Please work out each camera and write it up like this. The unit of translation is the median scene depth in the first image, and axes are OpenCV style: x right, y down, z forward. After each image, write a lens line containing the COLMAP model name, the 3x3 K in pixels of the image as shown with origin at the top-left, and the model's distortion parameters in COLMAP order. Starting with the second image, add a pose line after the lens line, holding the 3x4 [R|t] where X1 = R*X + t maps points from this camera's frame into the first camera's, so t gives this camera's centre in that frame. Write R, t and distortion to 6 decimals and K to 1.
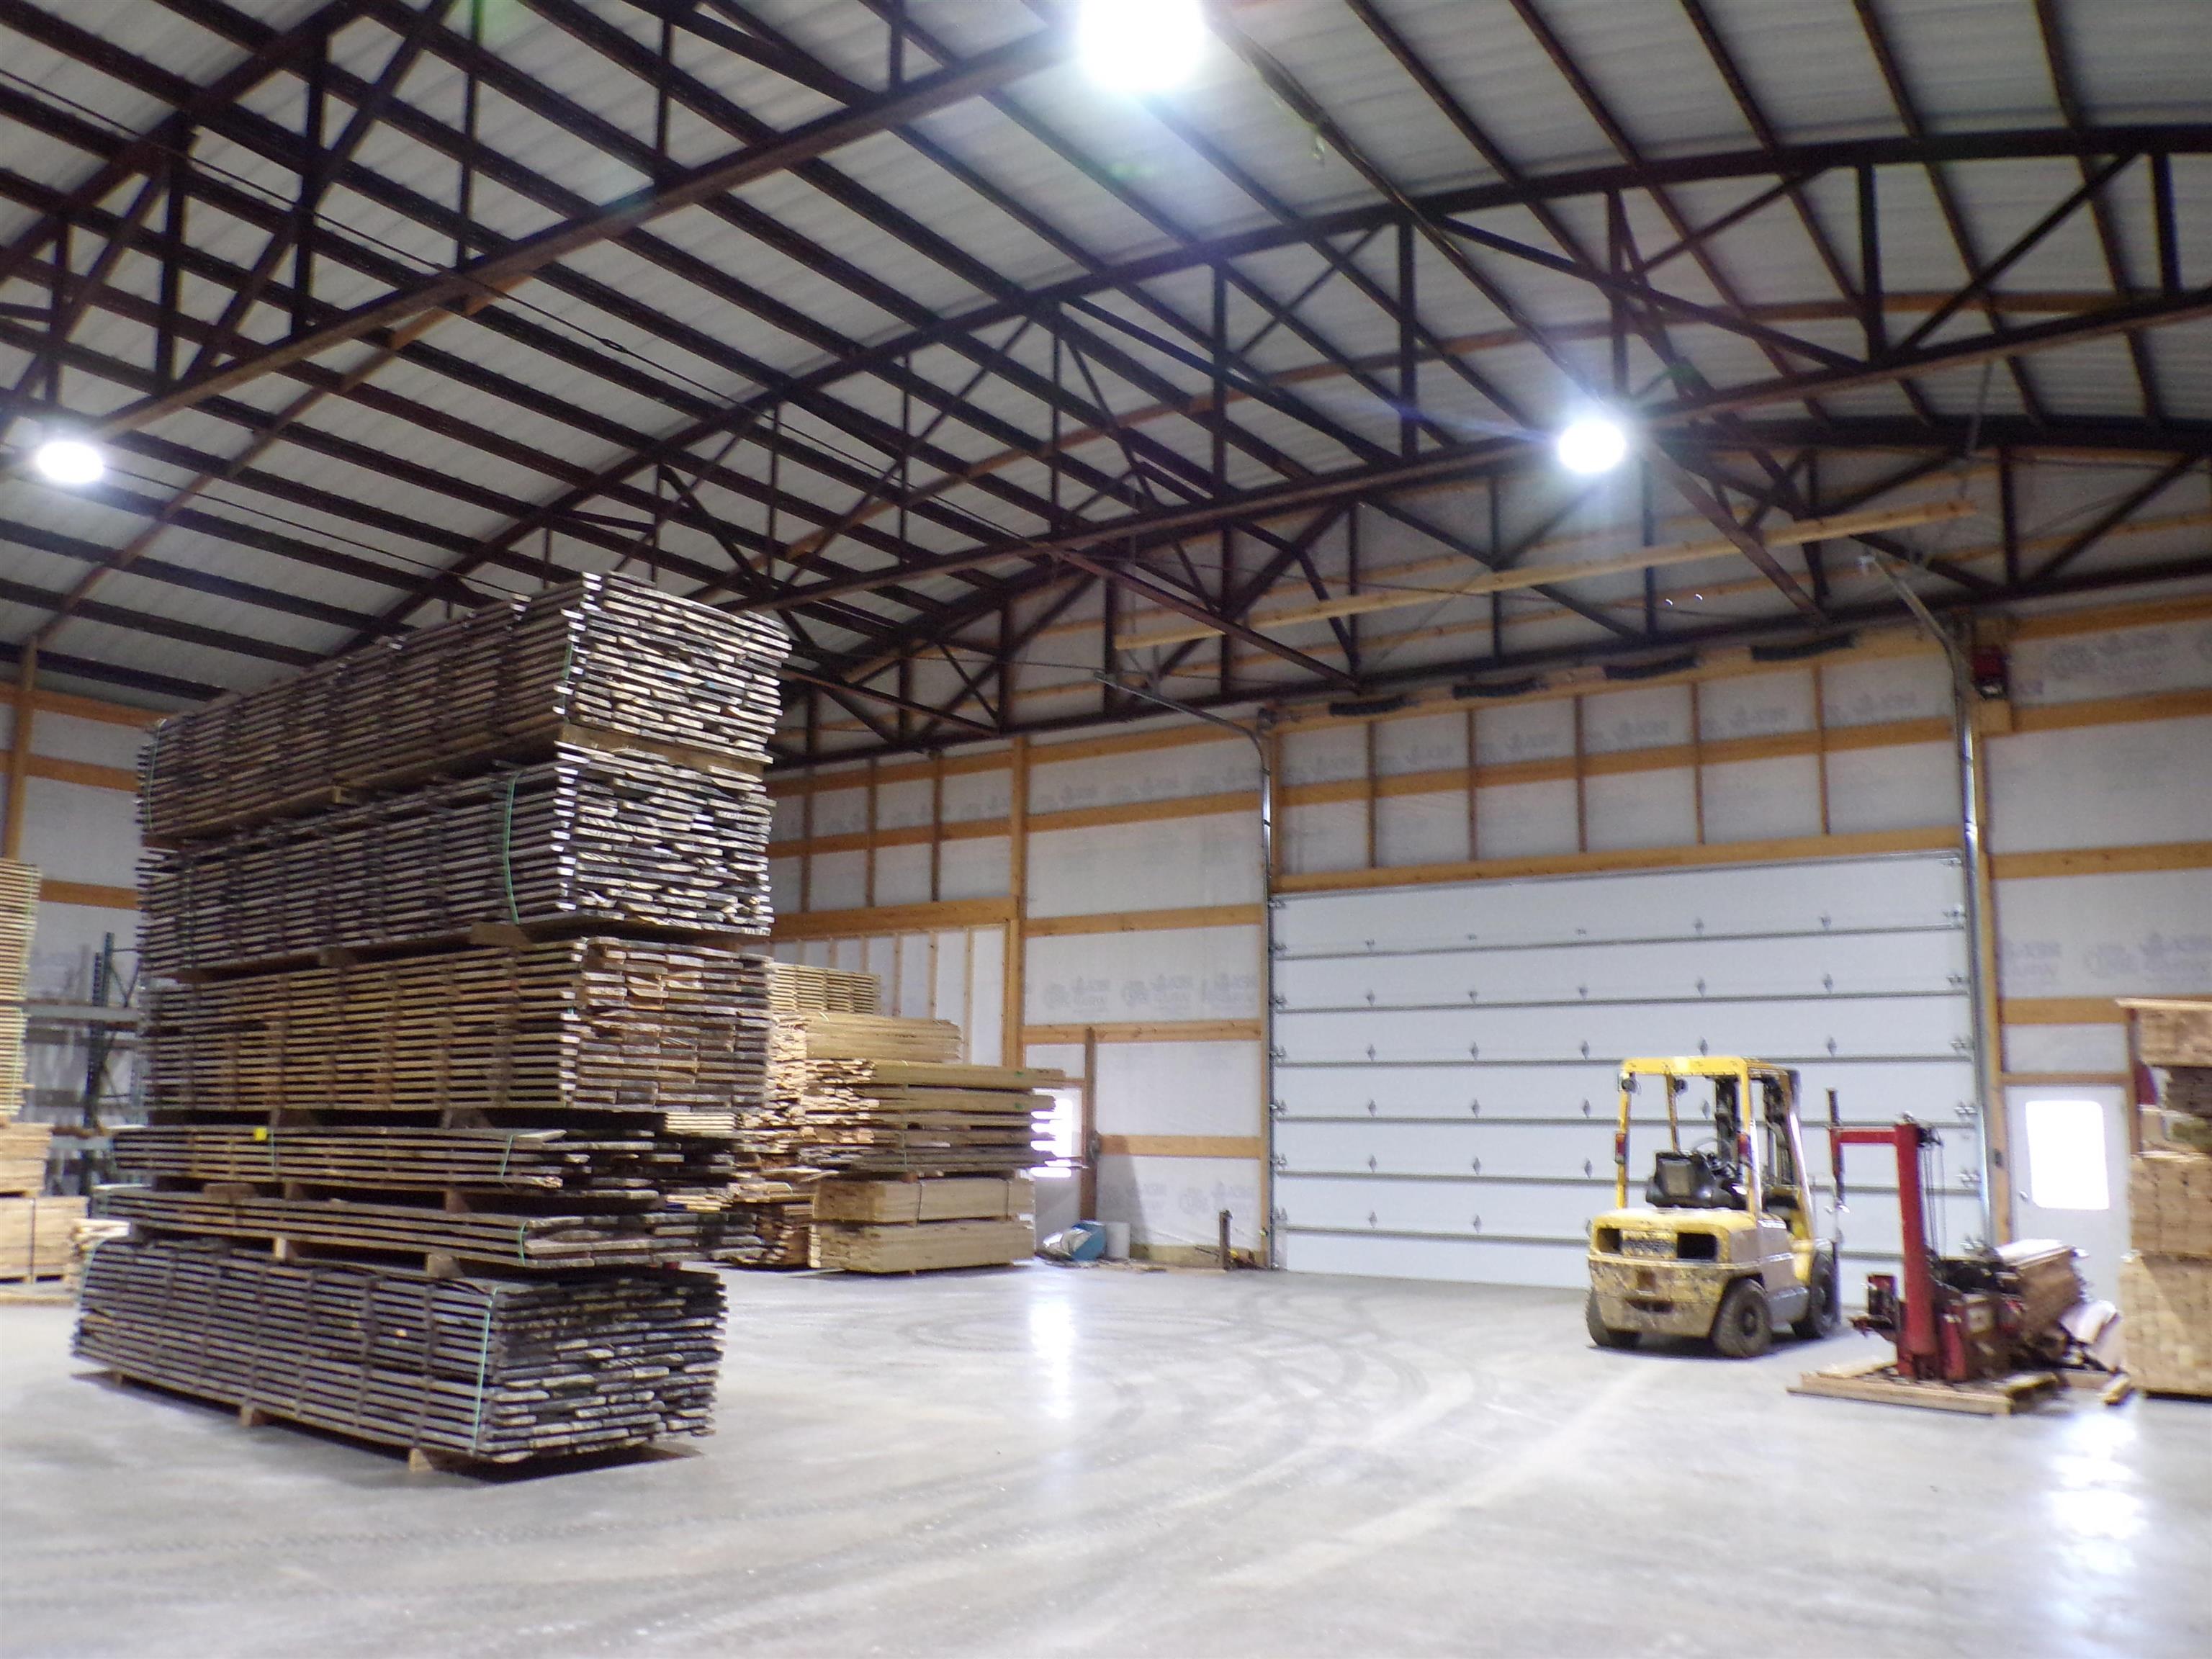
lens RADIAL K [[1815.1, 0, 1093.0], [0, 1815.1, 857.4], [0, 0, 1]] dist [-0.005631, 0.004333]
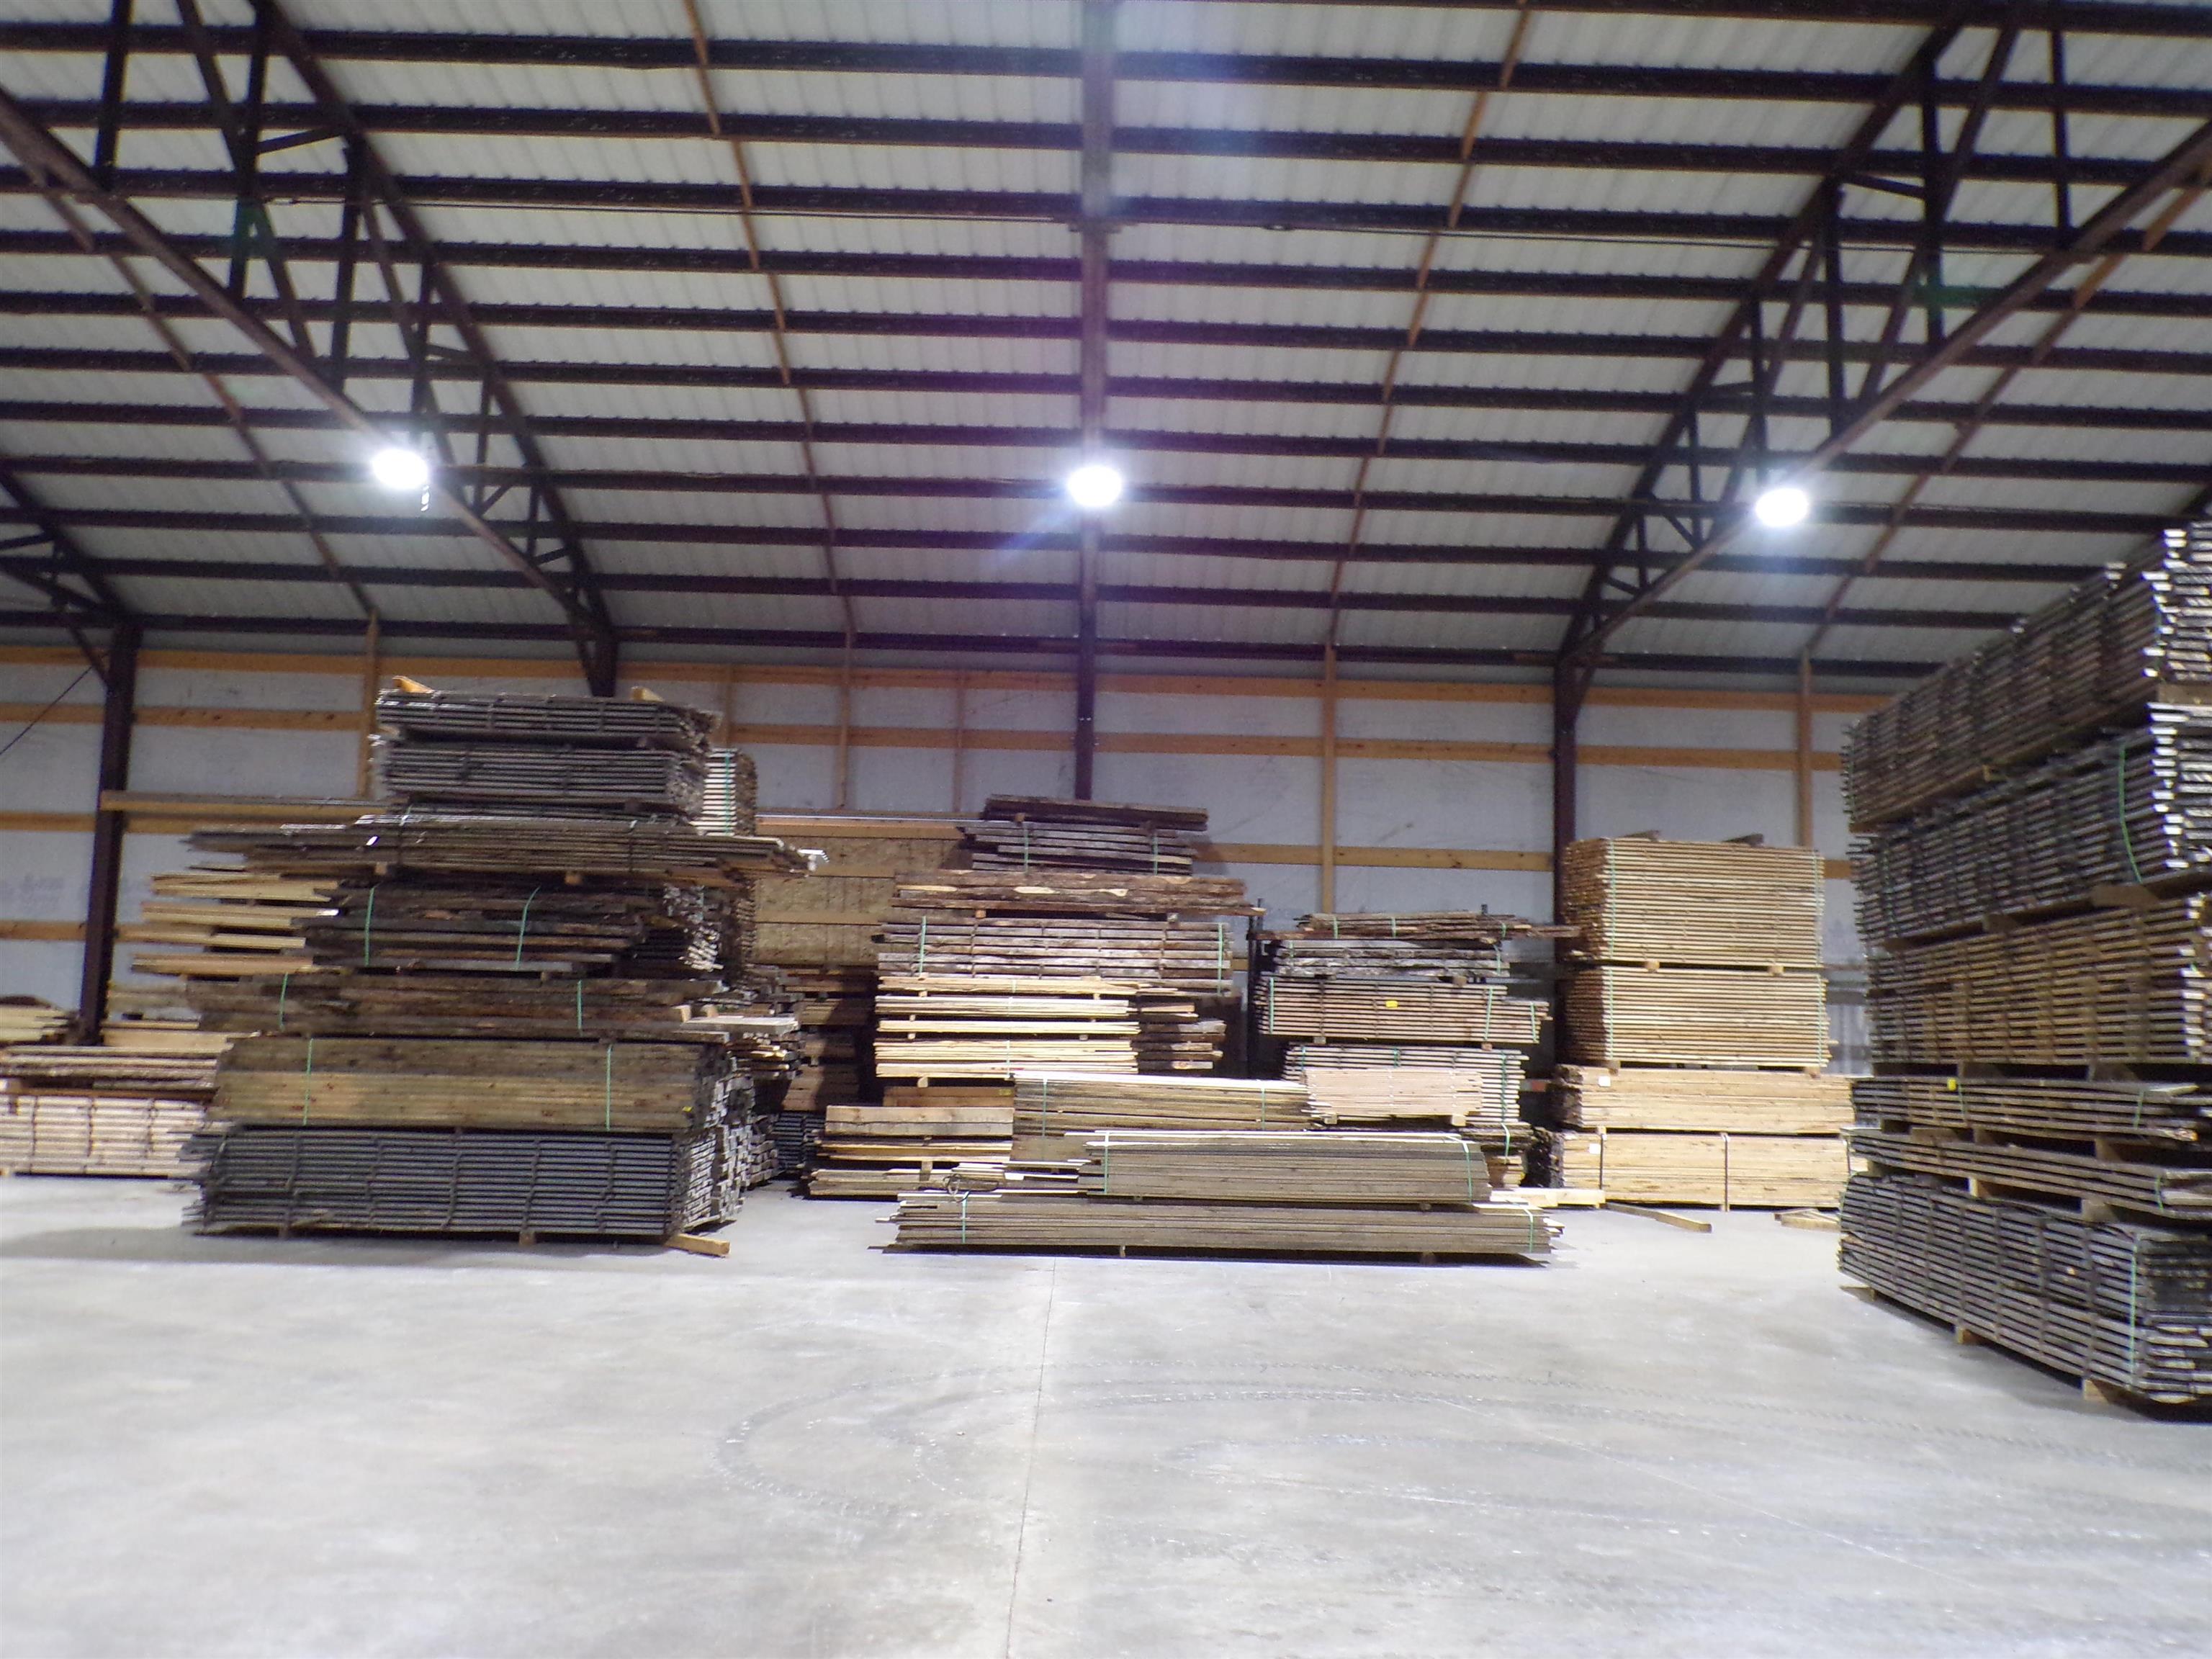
lens RADIAL K [[1815.1, 0, 1093.0], [0, 1815.1, 857.4], [0, 0, 1]] dist [-0.005631, 0.004333]
pose [[0.573694, -0.080293, -0.815125, 0.159172], [0.099040, 0.994682, -0.028274, -0.007016], [0.813060, -0.064509, 0.578595, -0.065937]]
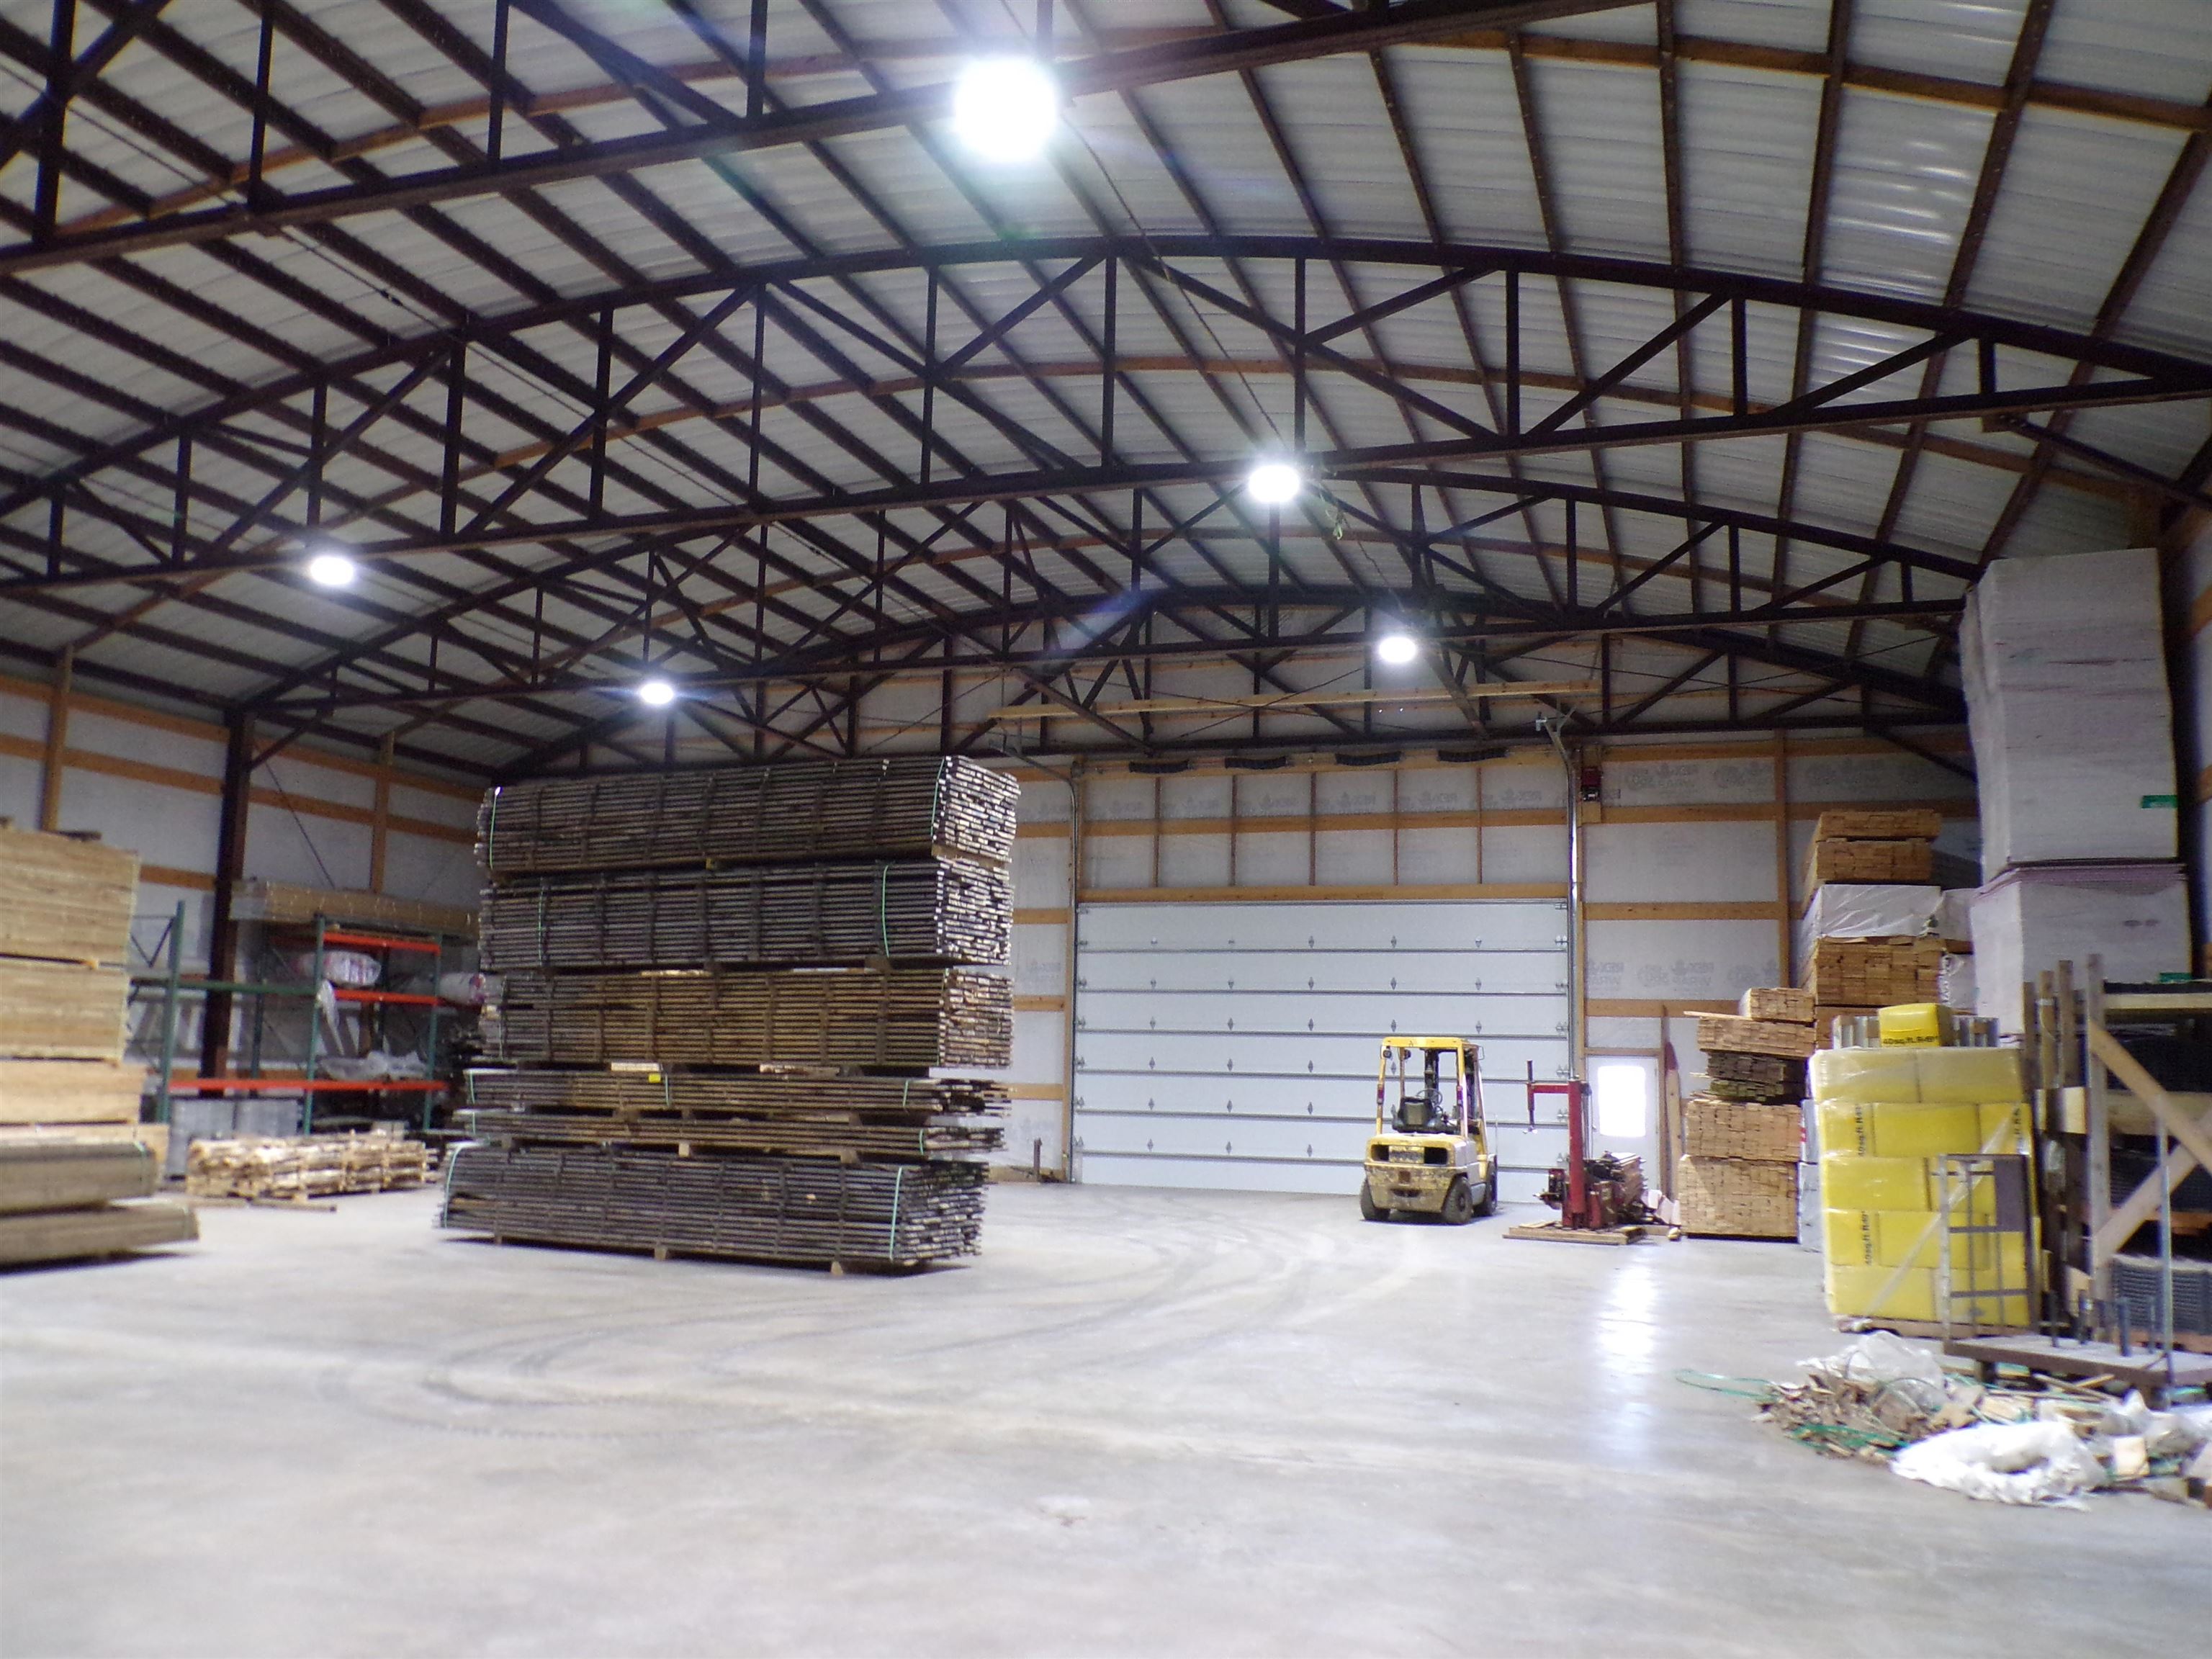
lens RADIAL K [[1815.1, 0, 1093.0], [0, 1815.1, 857.4], [0, 0, 1]] dist [-0.005631, 0.004333]
pose [[0.964460, 0.042077, 0.260858, -0.514779], [-0.049630, 0.998516, 0.022435, -0.093000], [-0.259526, -0.034584, 0.965117, -0.611885]]
